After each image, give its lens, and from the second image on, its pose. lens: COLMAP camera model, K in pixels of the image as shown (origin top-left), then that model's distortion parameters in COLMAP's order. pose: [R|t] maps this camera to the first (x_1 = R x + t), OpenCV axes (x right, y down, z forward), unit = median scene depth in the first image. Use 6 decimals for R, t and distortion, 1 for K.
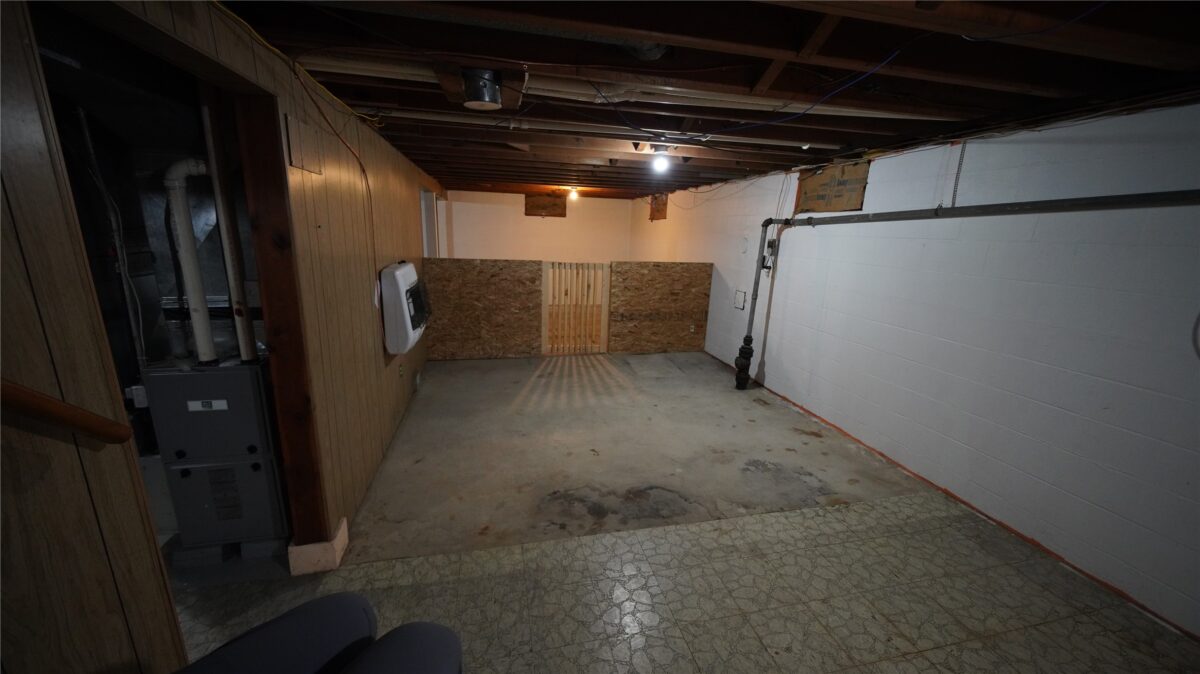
lens RADIAL K [[437.6, 0, 591.4], [0, 437.6, 340.8], [0, 0, 1]] dist [-0.001699, -0.000402]
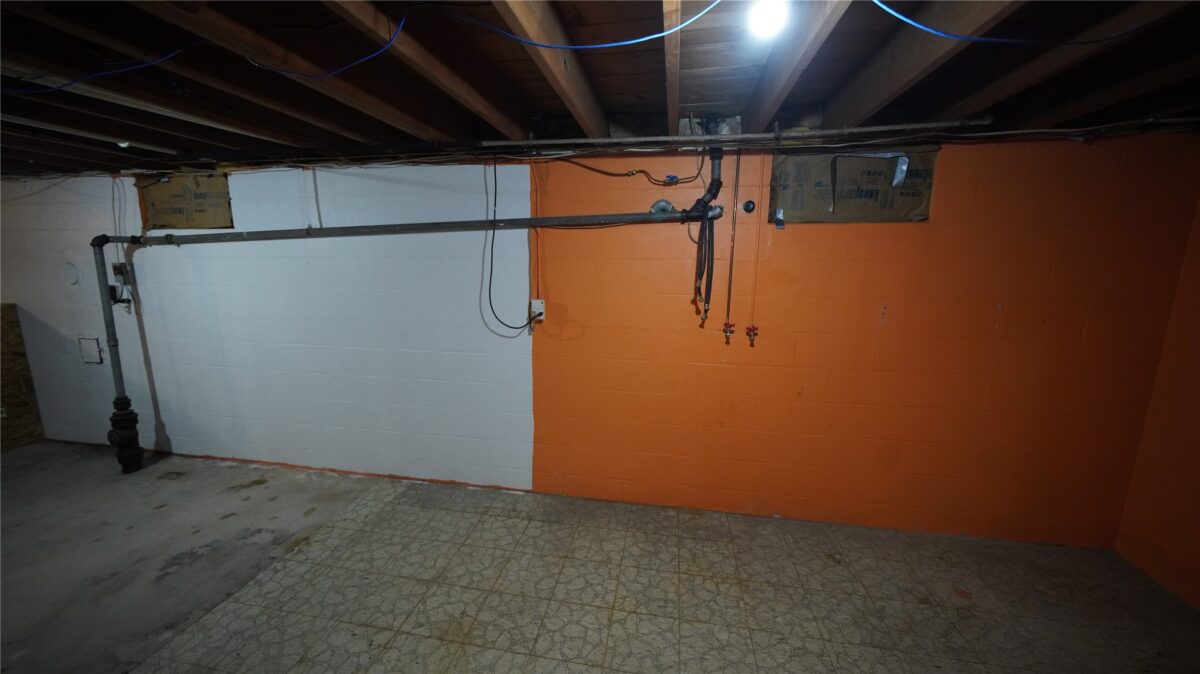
lens RADIAL K [[437.6, 0, 592.4], [0, 437.6, 338.5], [0, 0, 1]] dist [-0.001699, -0.000402]
pose [[0.396483, -0.191113, 0.897929, 0.058689], [0.233843, 0.966853, 0.102529, 0.004663], [-0.887760, 0.169324, 0.428032, -0.011486]]
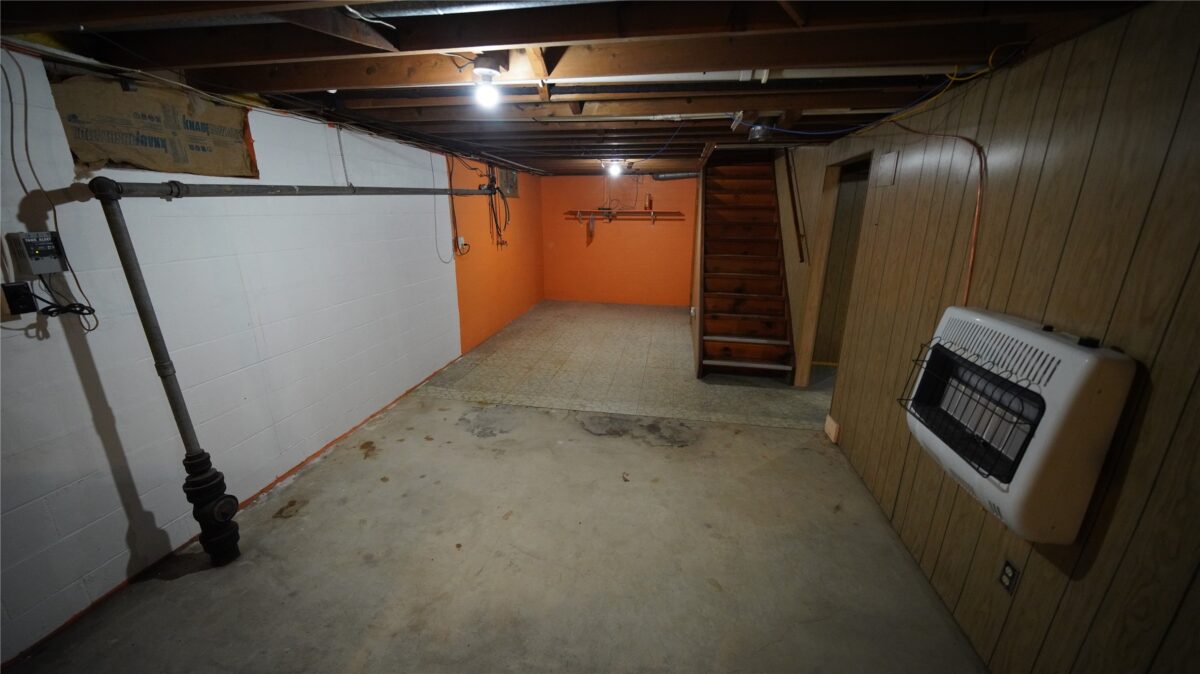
lens RADIAL K [[437.6, 0, 596.0], [0, 437.6, 336.9], [0, 0, 1]] dist [-0.001699, -0.000402]
pose [[-0.921826, -0.143353, 0.360120, -0.212079], [0.061150, 0.863671, 0.500332, -0.425978], [-0.382750, 0.483241, -0.787389, 1.579713]]
